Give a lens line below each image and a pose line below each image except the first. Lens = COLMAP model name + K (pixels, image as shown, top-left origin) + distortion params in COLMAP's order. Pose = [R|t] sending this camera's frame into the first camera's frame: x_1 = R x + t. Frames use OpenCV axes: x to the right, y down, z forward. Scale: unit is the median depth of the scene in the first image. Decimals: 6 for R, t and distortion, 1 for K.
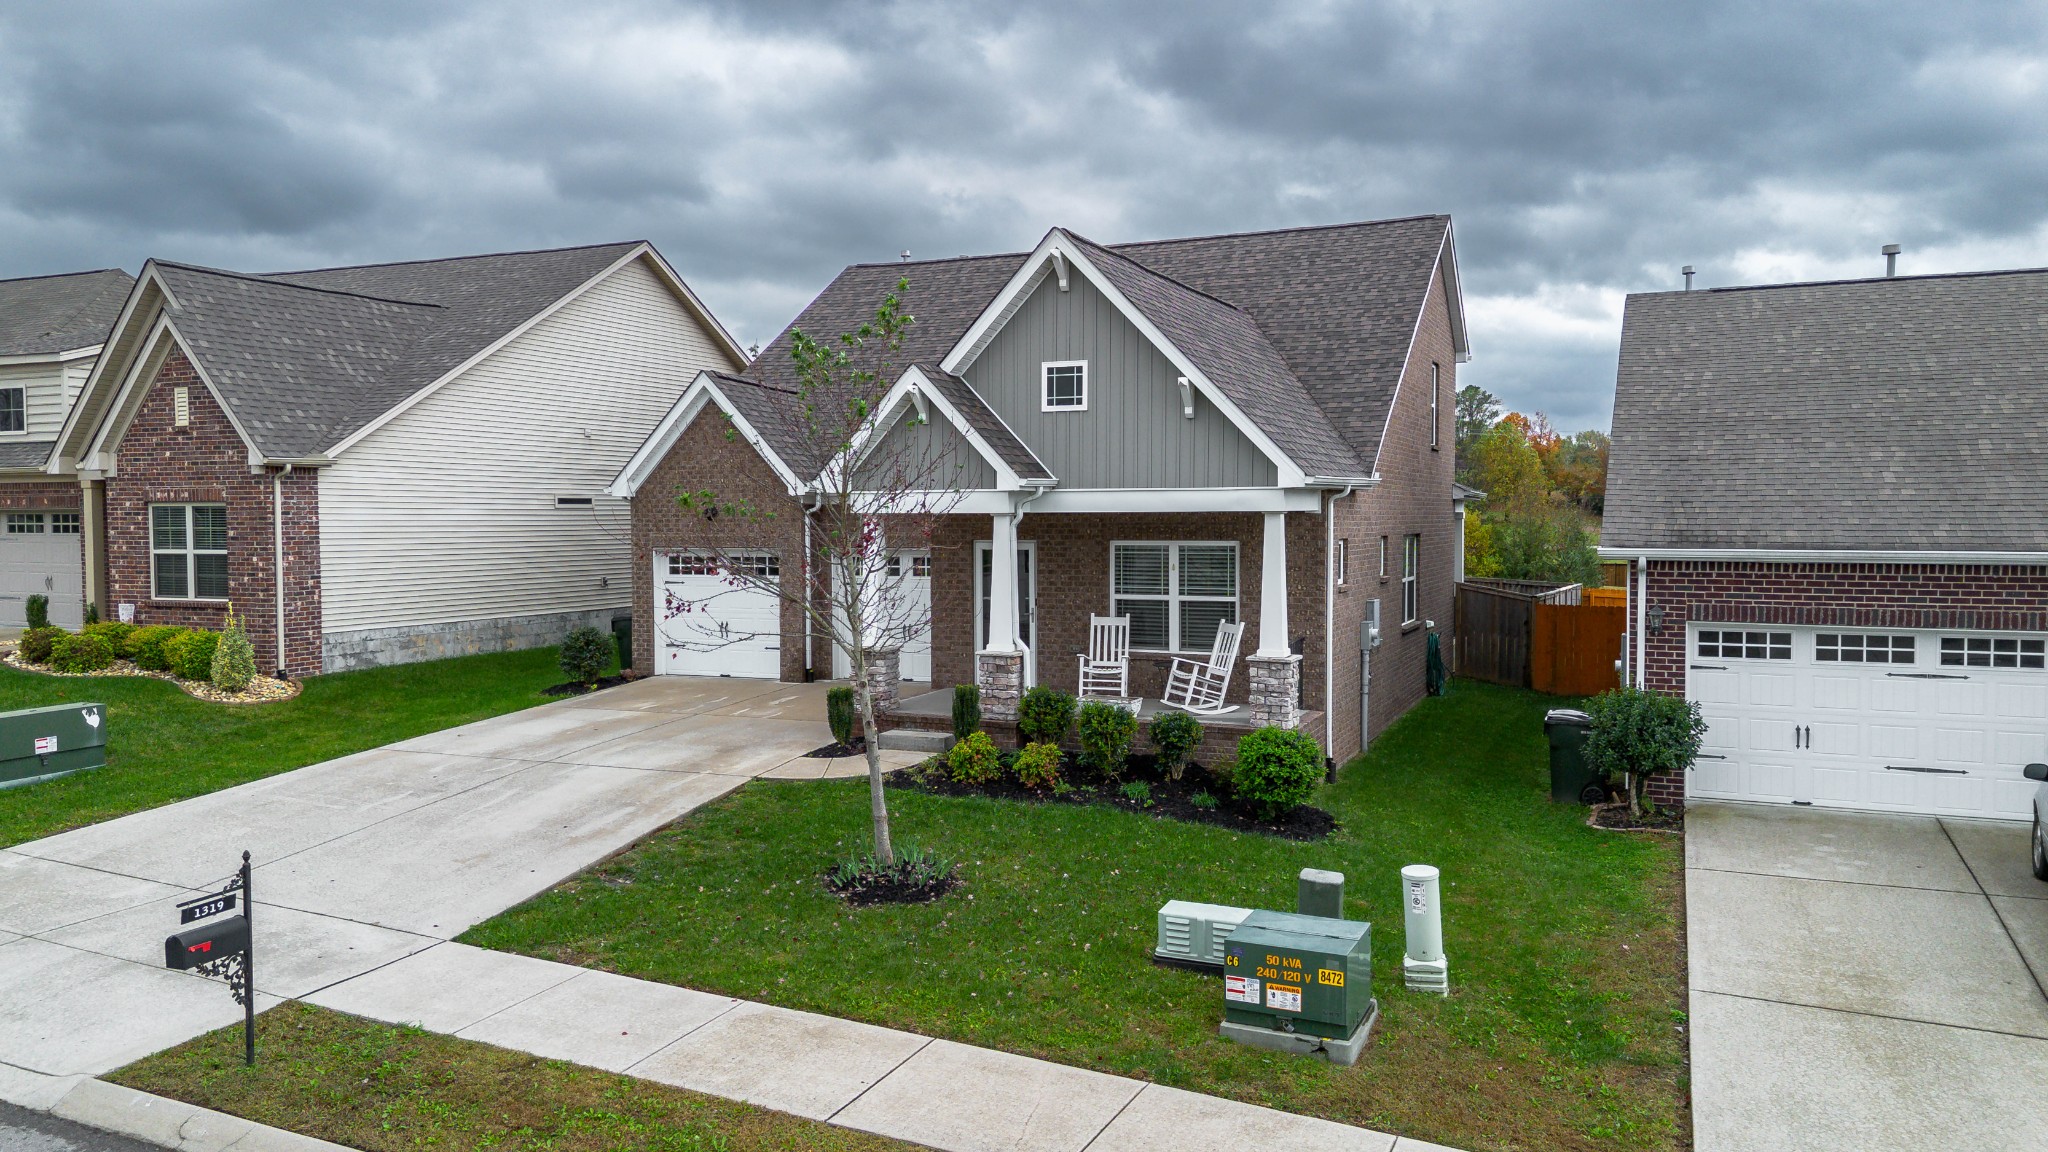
lens RADIAL K [[1564.0, 0, 1024.0], [0, 1564.0, 576.0], [0, 0, 1]] dist [0.044717, -0.004300]
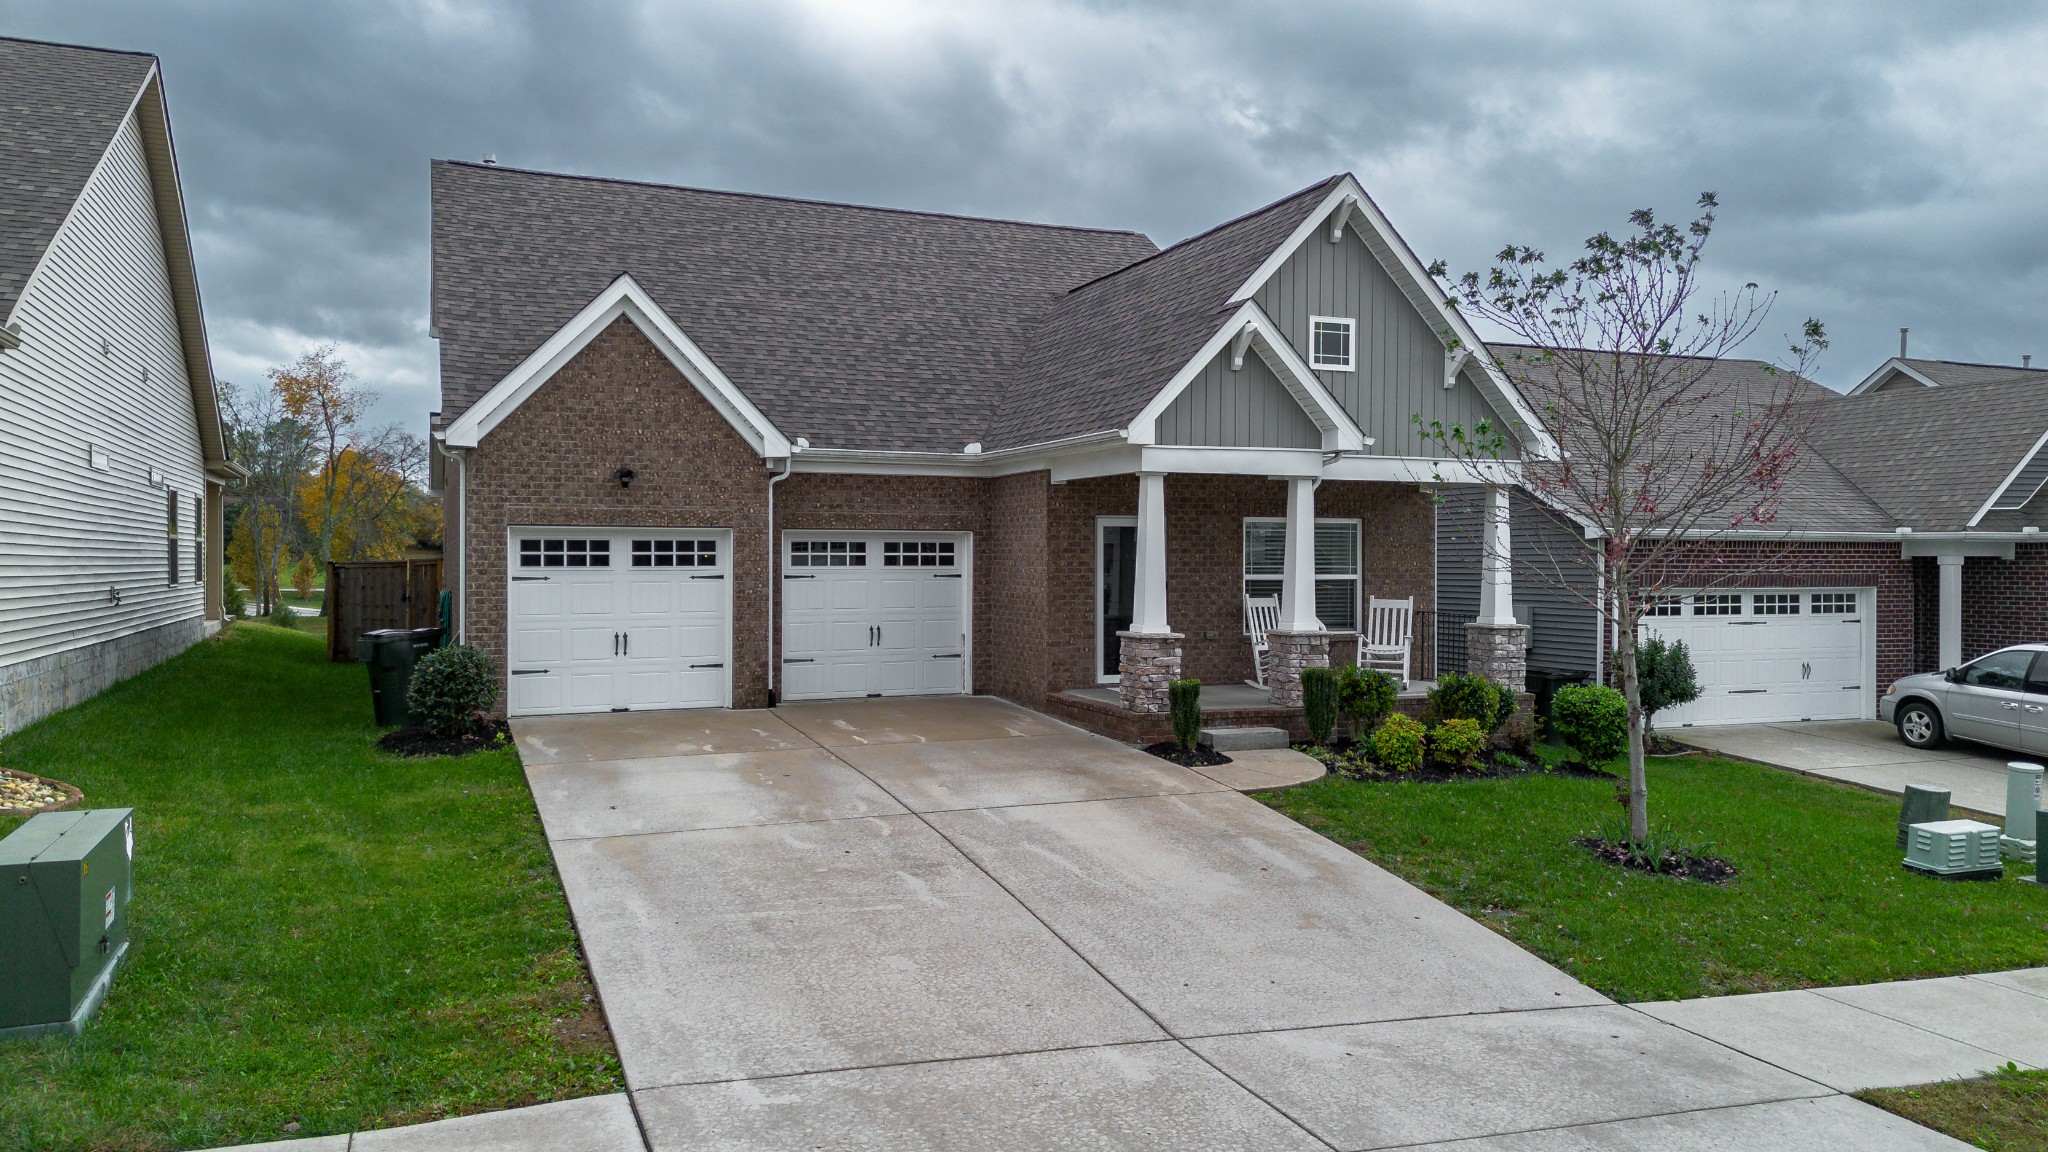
lens RADIAL K [[1564.0, 0, 1024.0], [0, 1564.0, 576.0], [0, 0, 1]] dist [0.044717, -0.004300]
pose [[0.650728, -0.001109, 0.759310, -0.800680], [0.028665, 0.999322, -0.023106, 0.032925], [-0.758769, 0.036802, 0.650319, 0.536844]]
